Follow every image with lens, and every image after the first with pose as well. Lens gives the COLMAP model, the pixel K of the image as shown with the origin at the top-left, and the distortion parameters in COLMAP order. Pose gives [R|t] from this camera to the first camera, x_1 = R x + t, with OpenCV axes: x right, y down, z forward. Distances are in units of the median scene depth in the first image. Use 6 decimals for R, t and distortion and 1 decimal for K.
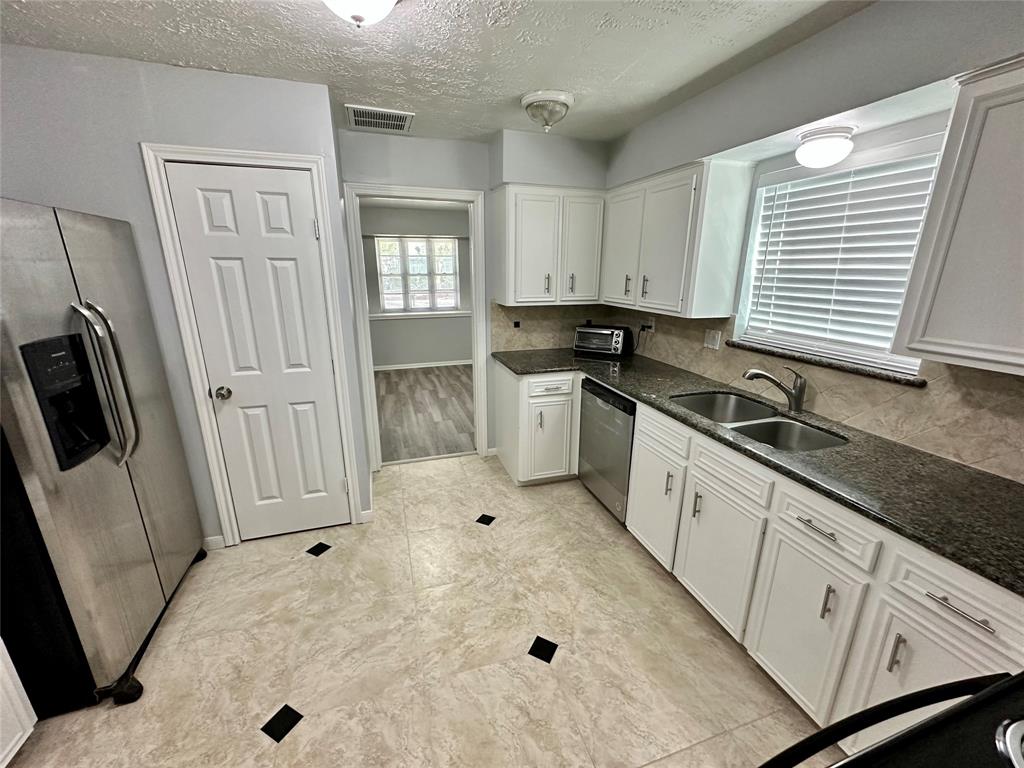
lens RADIAL K [[409.9, 0, 512.1], [0, 409.9, 387.2], [0, 0, 1]] dist [-0.002749, 0.000706]
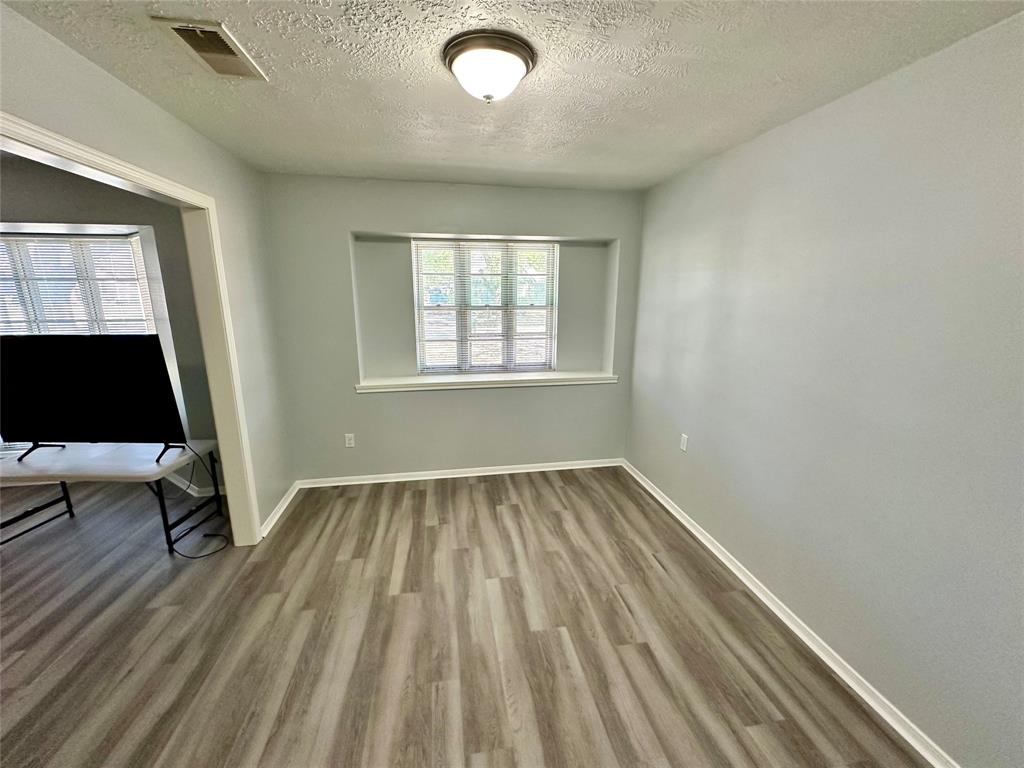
lens RADIAL K [[409.9, 0, 514.9], [0, 409.9, 385.2], [0, 0, 1]] dist [-0.002749, 0.000706]
pose [[0.991016, 0.036288, -0.128729, -0.293539], [-0.042963, 0.997852, -0.049457, -0.368253], [0.126658, 0.054543, 0.990446, 1.177792]]
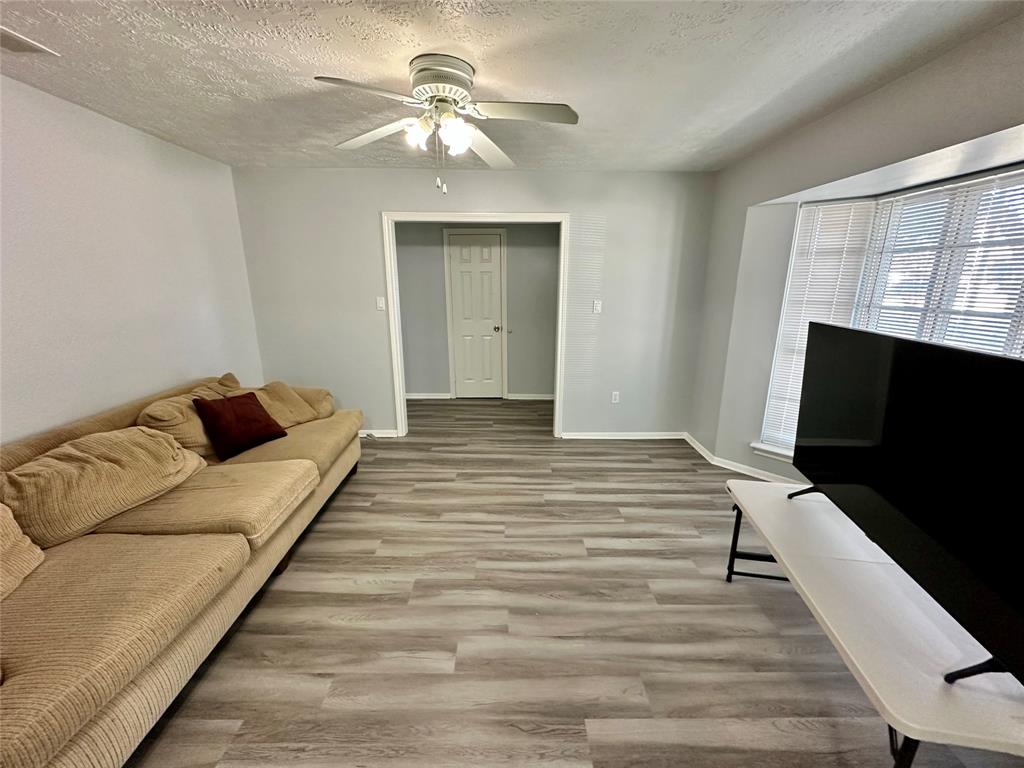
lens RADIAL K [[409.9, 0, 514.9], [0, 409.9, 381.9], [0, 0, 1]] dist [-0.002749, 0.000706]
pose [[-0.296008, 0.239060, -0.924786, -0.843301], [-0.268184, 0.908431, 0.320673, -0.468104], [0.916764, 0.342935, -0.204790, 1.650035]]
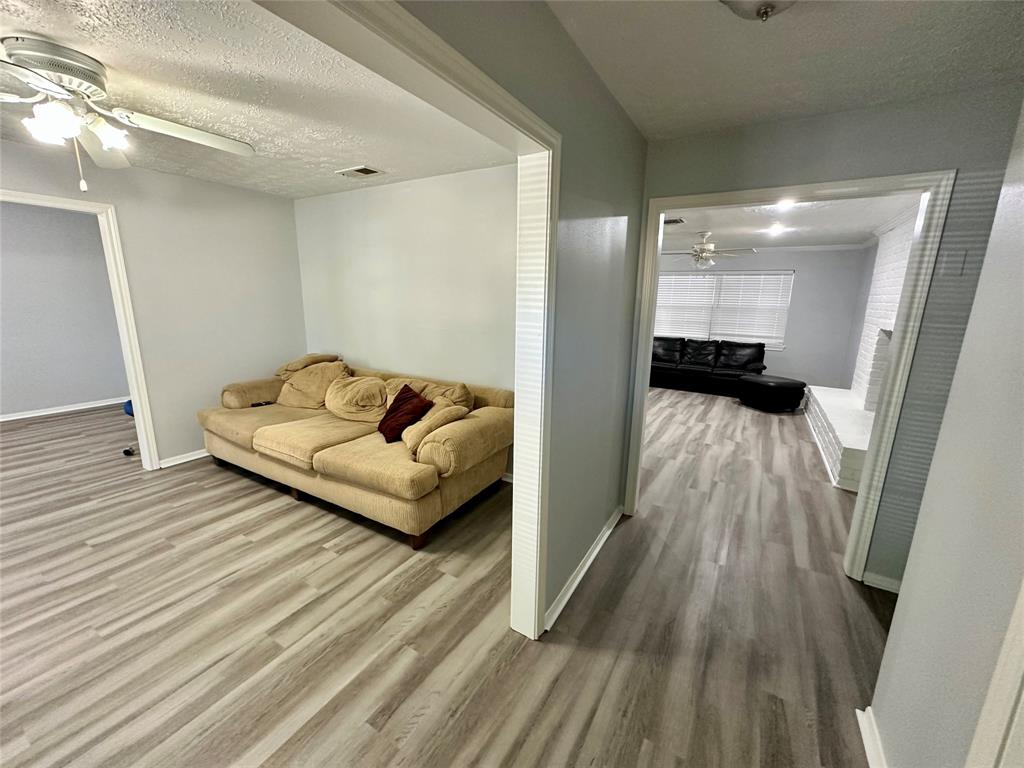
lens RADIAL K [[409.9, 0, 511.4], [0, 409.9, 383.0], [0, 0, 1]] dist [-0.002749, 0.000706]
pose [[-0.656769, -0.169909, 0.734701, -2.569025], [0.188899, 0.906153, 0.378422, -0.342736], [-0.730049, 0.387320, -0.563038, 1.259064]]
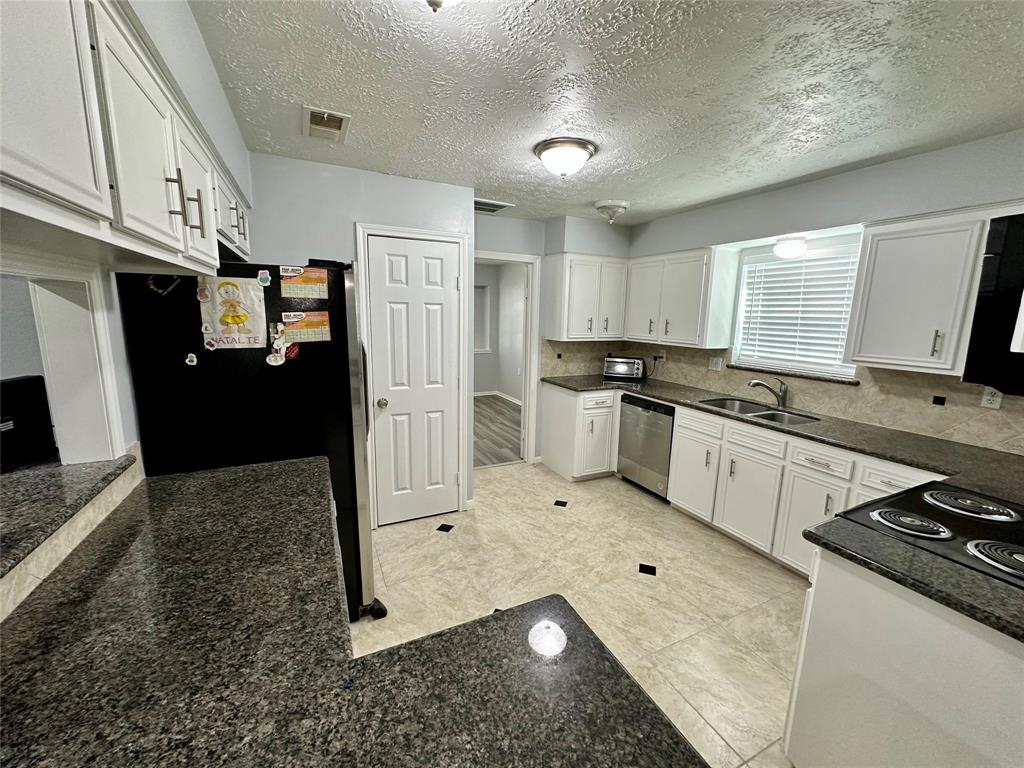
lens RADIAL K [[409.9, 0, 513.4], [0, 409.9, 387.8], [0, 0, 1]] dist [-0.002749, 0.000706]
pose [[0.989704, -0.010247, 0.142761, -0.397033], [0.024611, 0.994762, -0.099213, 0.086988], [-0.140996, 0.101705, 0.984772, -0.287119]]
